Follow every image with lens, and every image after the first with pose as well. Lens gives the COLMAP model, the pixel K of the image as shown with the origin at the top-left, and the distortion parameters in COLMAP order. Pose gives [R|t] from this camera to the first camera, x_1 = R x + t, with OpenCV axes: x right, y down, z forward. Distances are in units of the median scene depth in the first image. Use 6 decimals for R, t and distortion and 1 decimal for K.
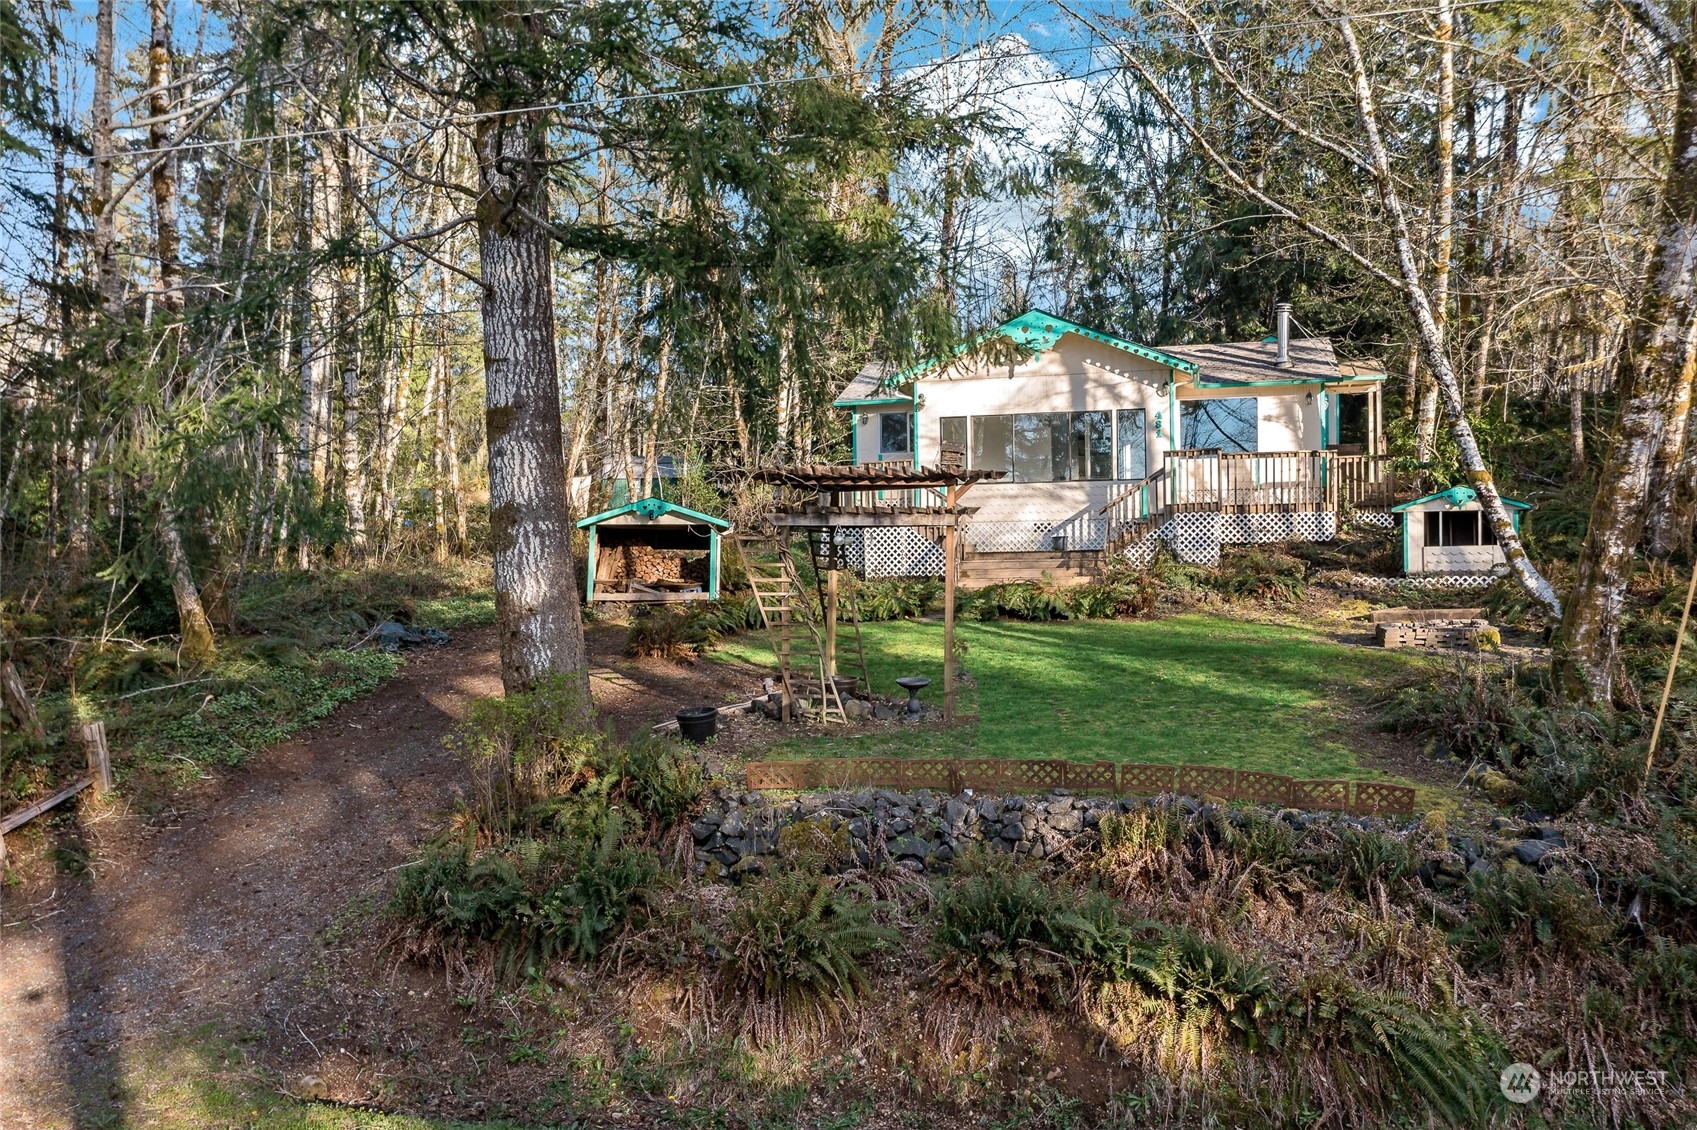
lens RADIAL K [[1339.8, 0, 847.3], [0, 1339.8, 567.8], [0, 0, 1]] dist [-0.001526, 0.000227]
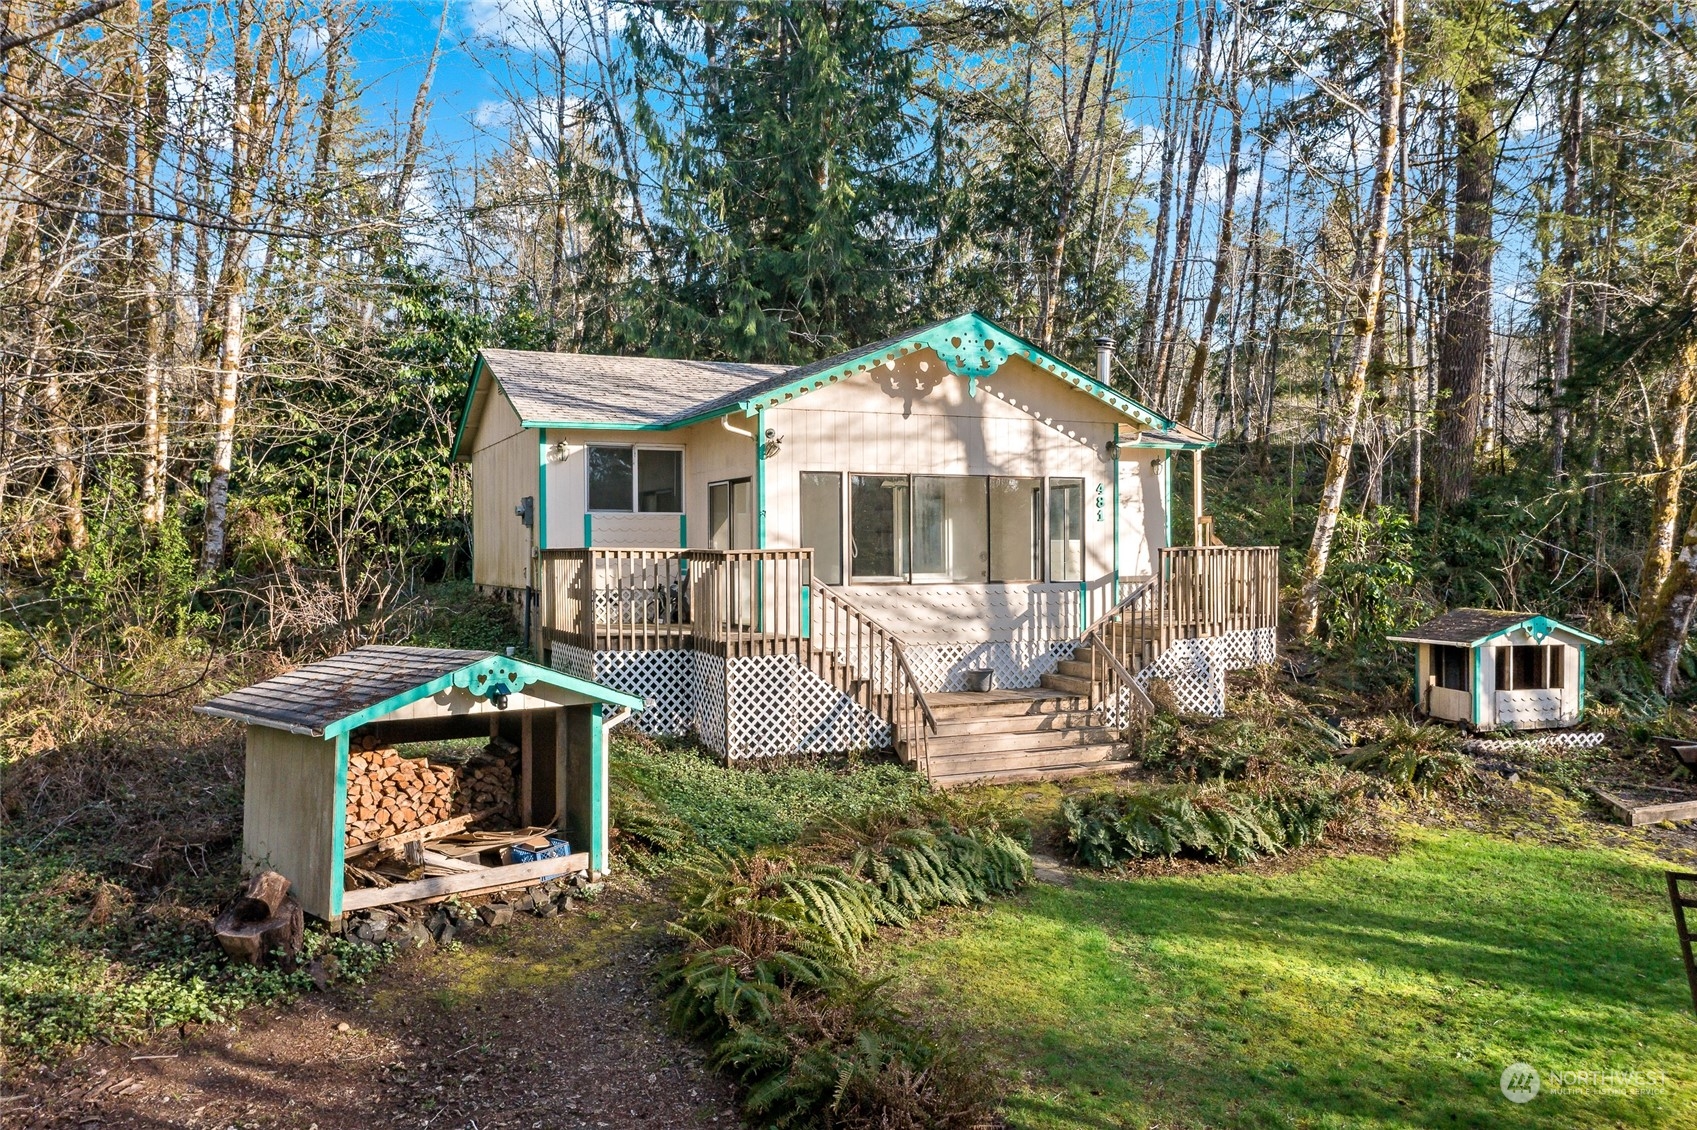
lens RADIAL K [[1323.9, 0, 844.2], [0, 1323.9, 563.9], [0, 0, 1]] dist [-0.020208, -0.002587]
pose [[0.776528, 0.003394, 0.630073, -0.301133], [-0.009397, 0.999937, 0.006195, -0.079452], [-0.630012, -0.010731, 0.776511, 0.565008]]
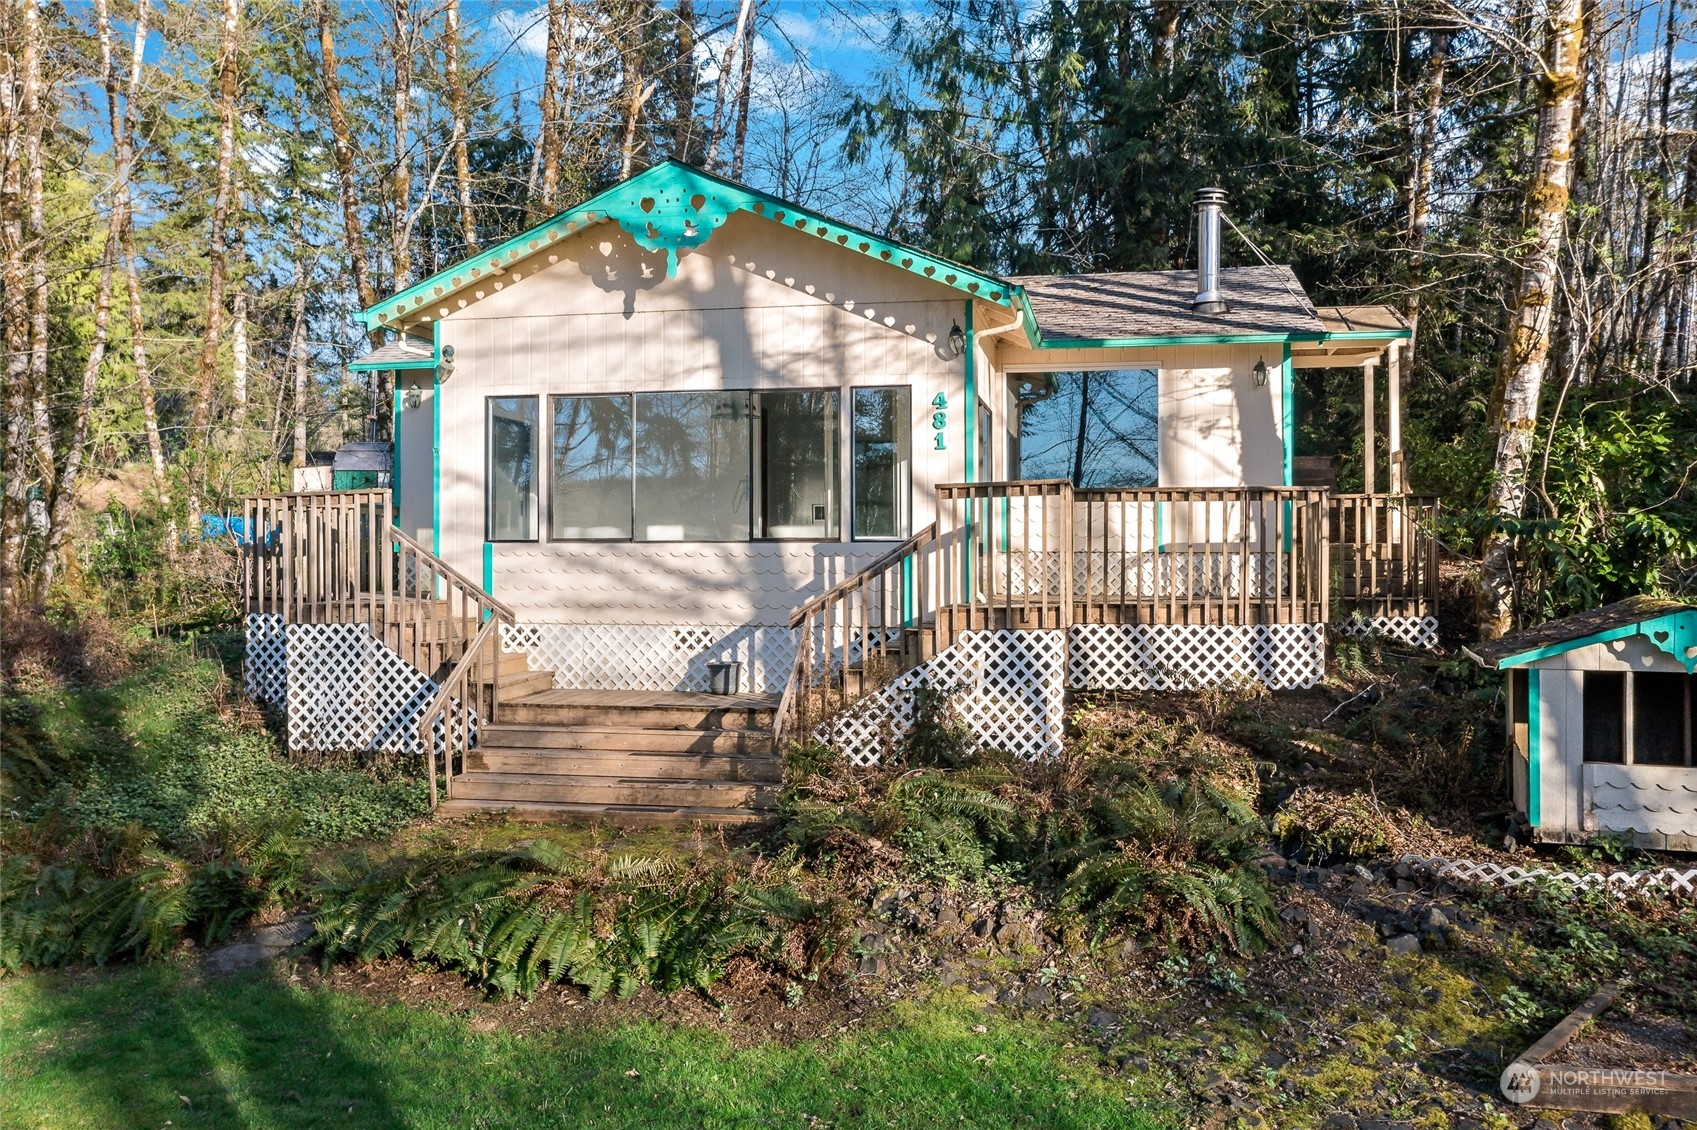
lens RADIAL K [[1335.2, 0, 846.0], [0, 1335.2, 541.1], [0, 0, 1]] dist [-0.018867, 0.000505]
pose [[0.998045, 0.013190, 0.061088, 0.176371], [-0.012743, 0.999889, -0.007708, -0.063317], [-0.061183, 0.006915, 0.998103, 0.561360]]
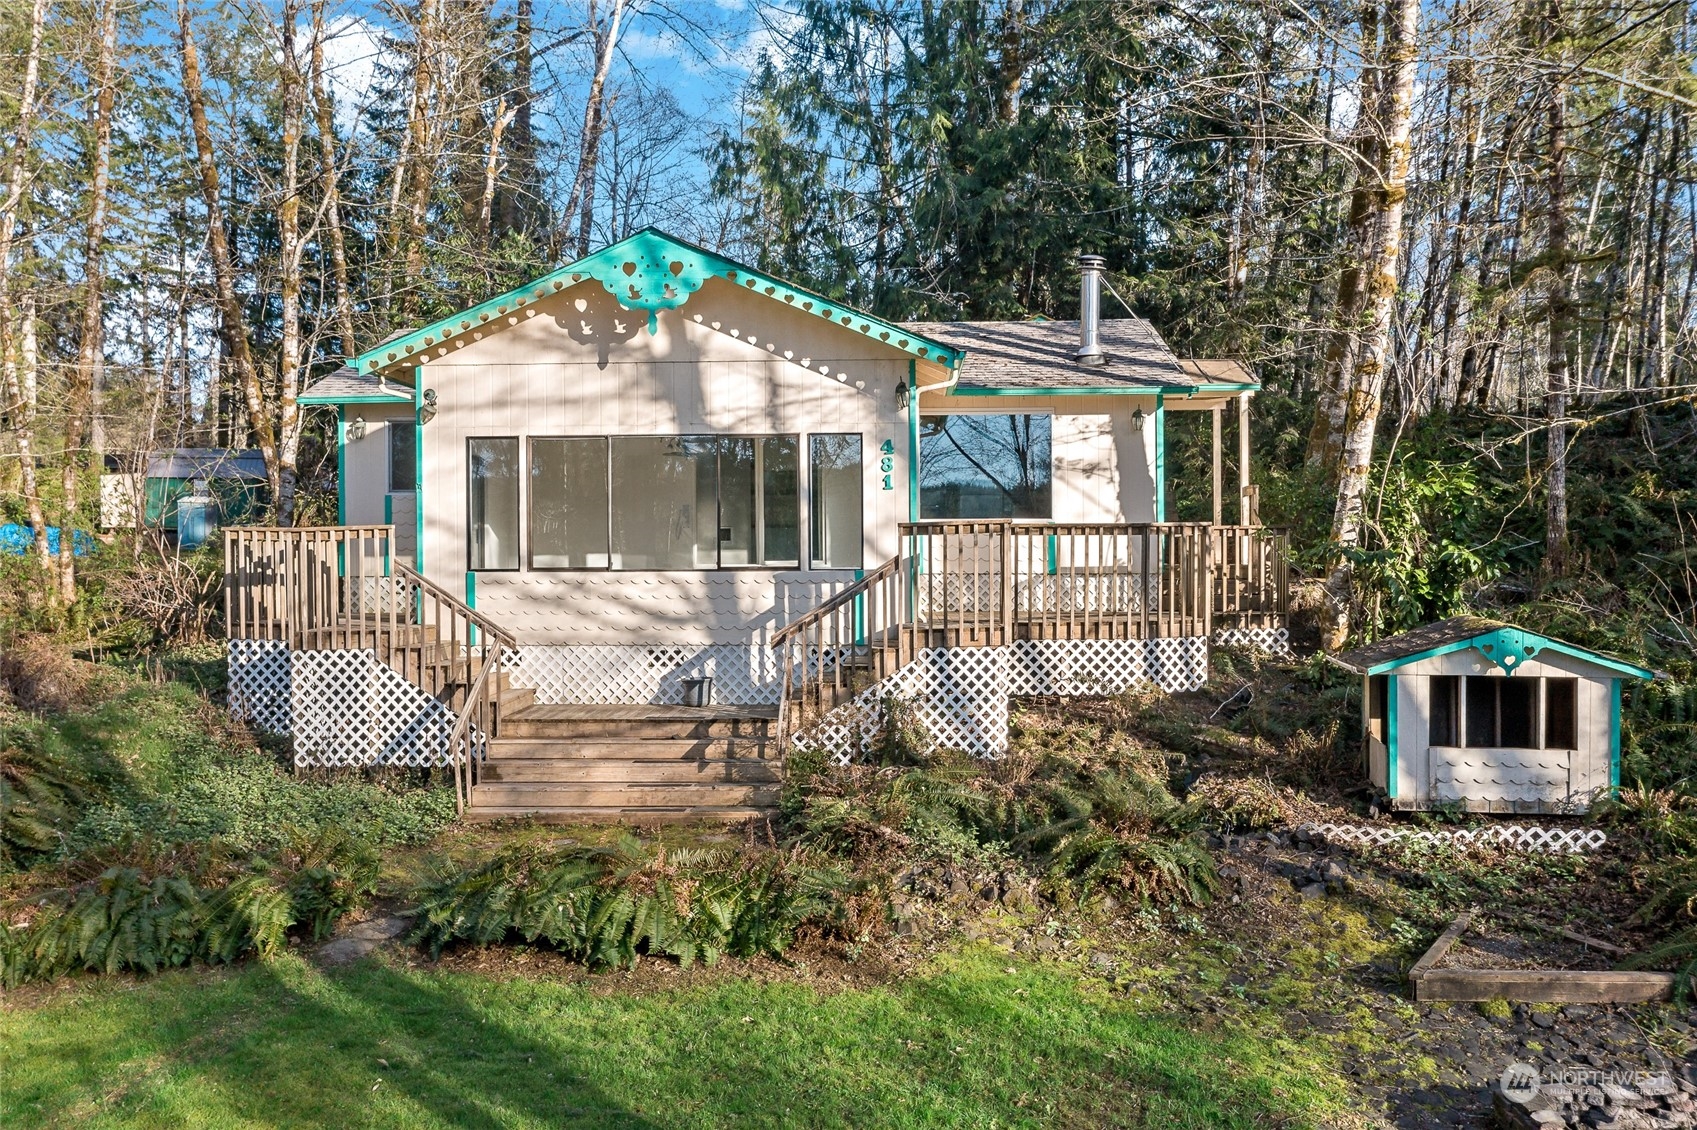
lens RADIAL K [[1323.9, 0, 844.2], [0, 1323.9, 563.9], [0, 0, 1]] dist [-0.020208, -0.002587]
pose [[0.976862, 0.006129, 0.213780, 0.108064], [-0.008000, 0.999937, 0.007887, -0.073389], [-0.213719, -0.009415, 0.976850, 0.509650]]
